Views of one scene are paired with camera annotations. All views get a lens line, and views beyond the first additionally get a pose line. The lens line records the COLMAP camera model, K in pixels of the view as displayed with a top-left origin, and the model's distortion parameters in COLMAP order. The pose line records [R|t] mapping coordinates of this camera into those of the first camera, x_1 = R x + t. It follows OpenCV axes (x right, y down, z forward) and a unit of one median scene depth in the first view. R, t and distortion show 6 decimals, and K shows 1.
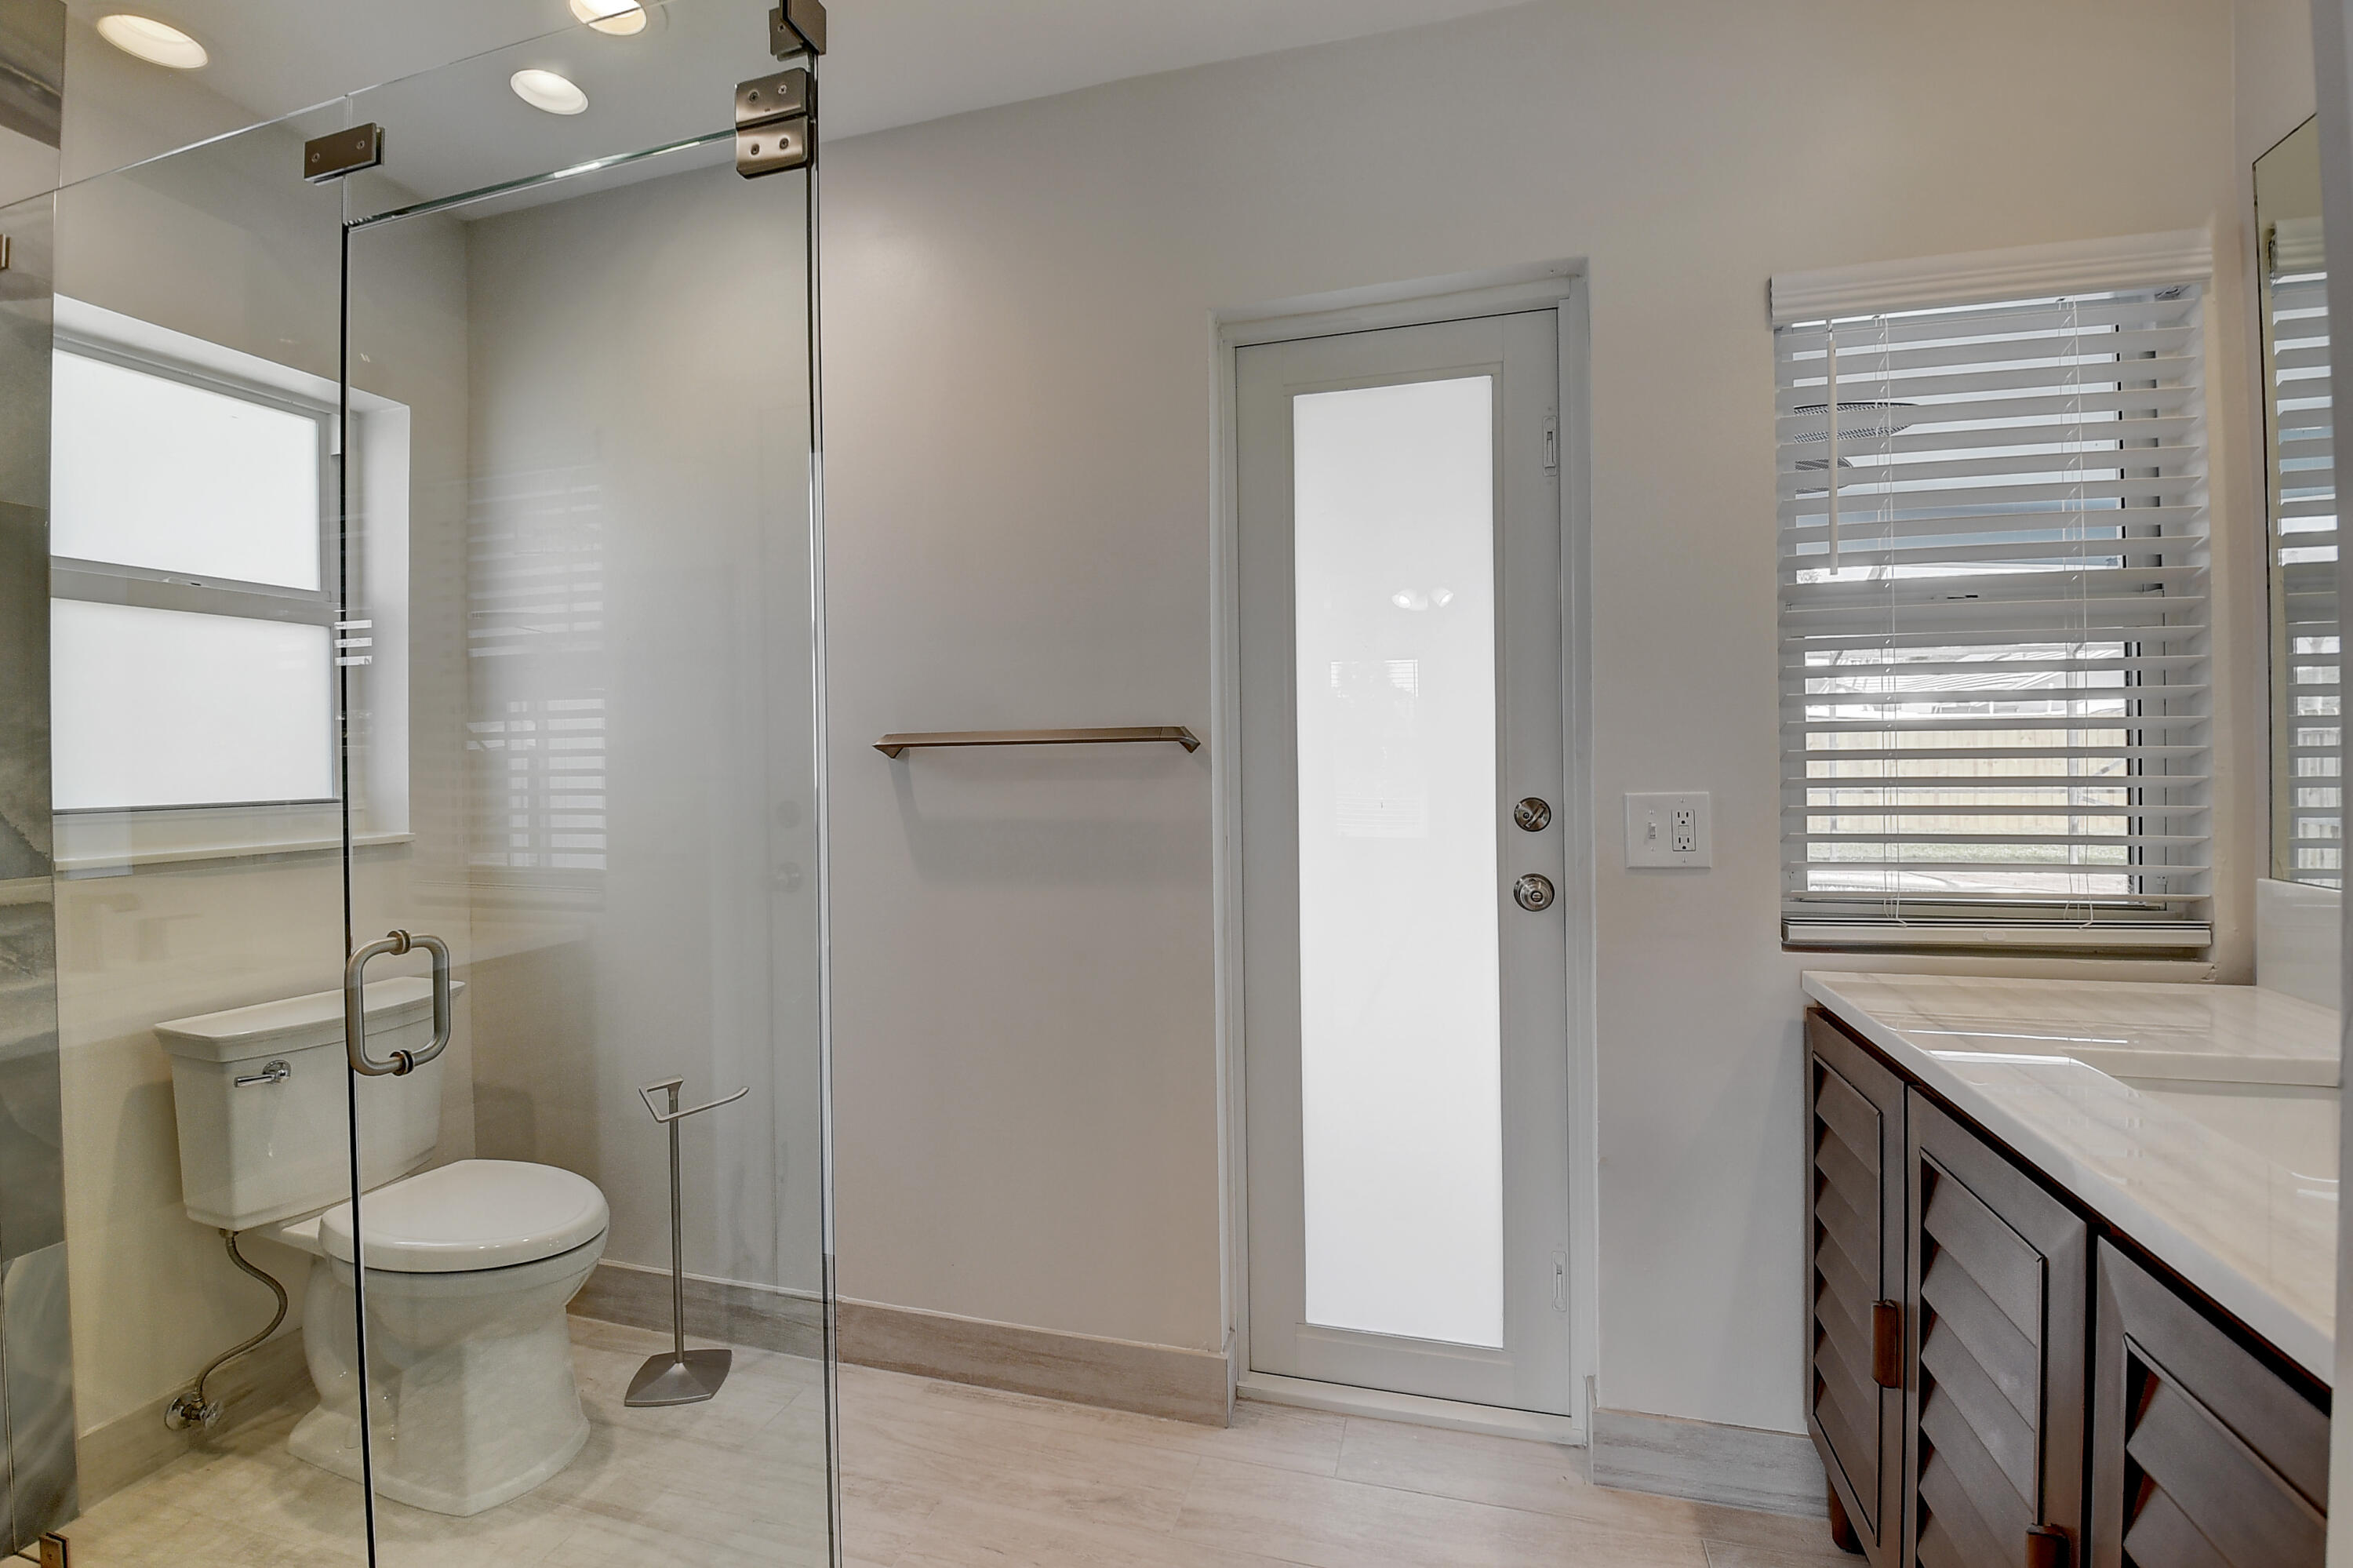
lens RADIAL K [[1047.3, 0, 1176.0], [0, 1047.3, 761.0], [0, 0, 1]] dist [0.018078, -0.027532]
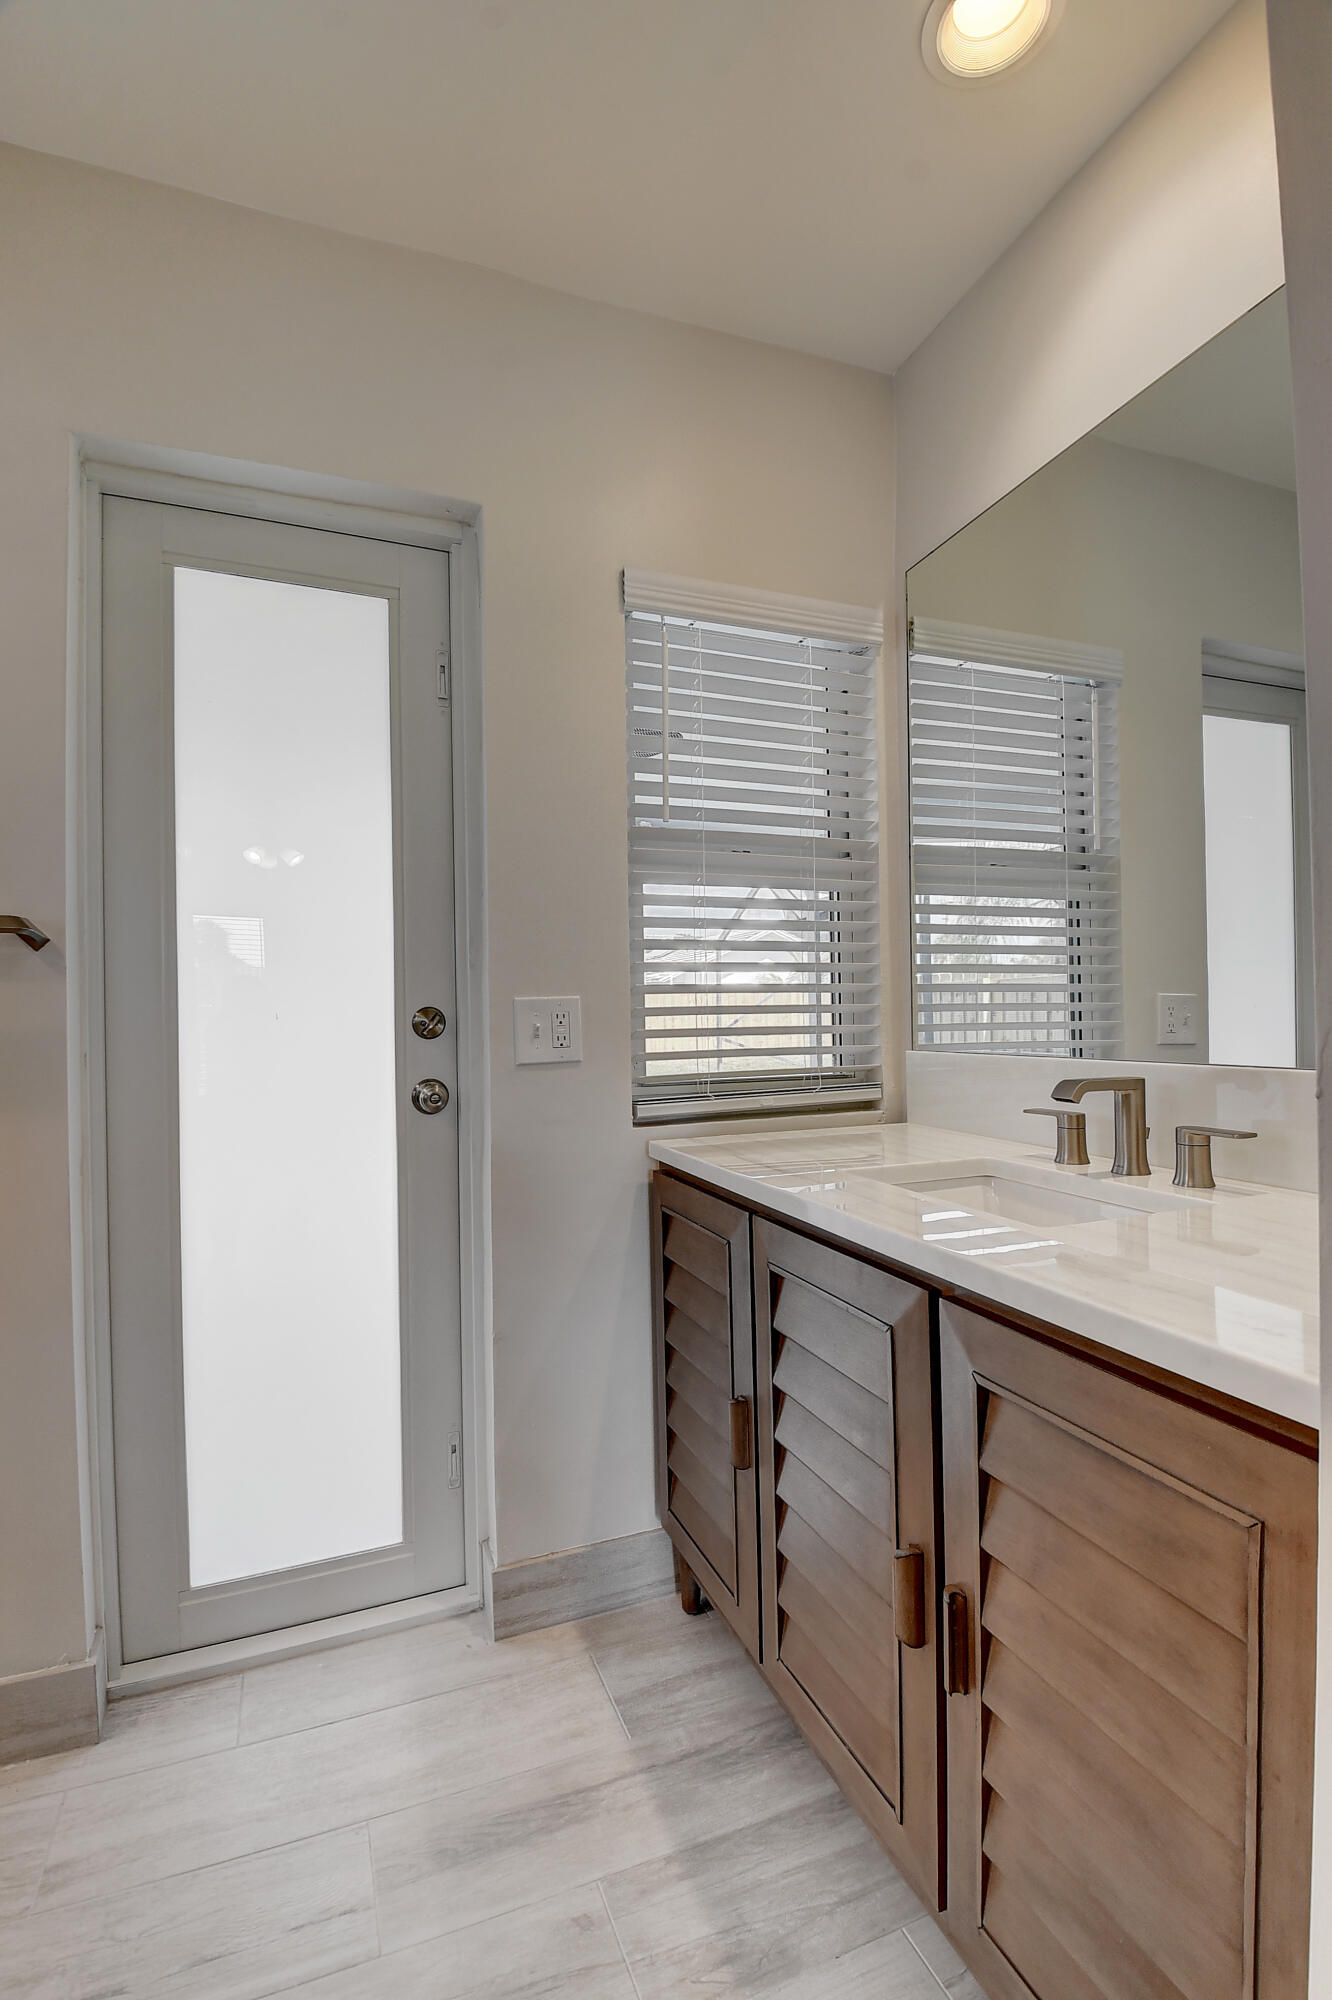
lens RADIAL K [[890.1, 0, 642.8], [0, 890.1, 1004.6], [0, 0, 1]] dist [0.018078, -0.027532]
pose [[0.802089, 0.002240, 0.597200, -0.028281], [0.010338, 0.999791, -0.017634, 0.059689], [-0.597115, 0.020318, 0.801898, 0.173408]]
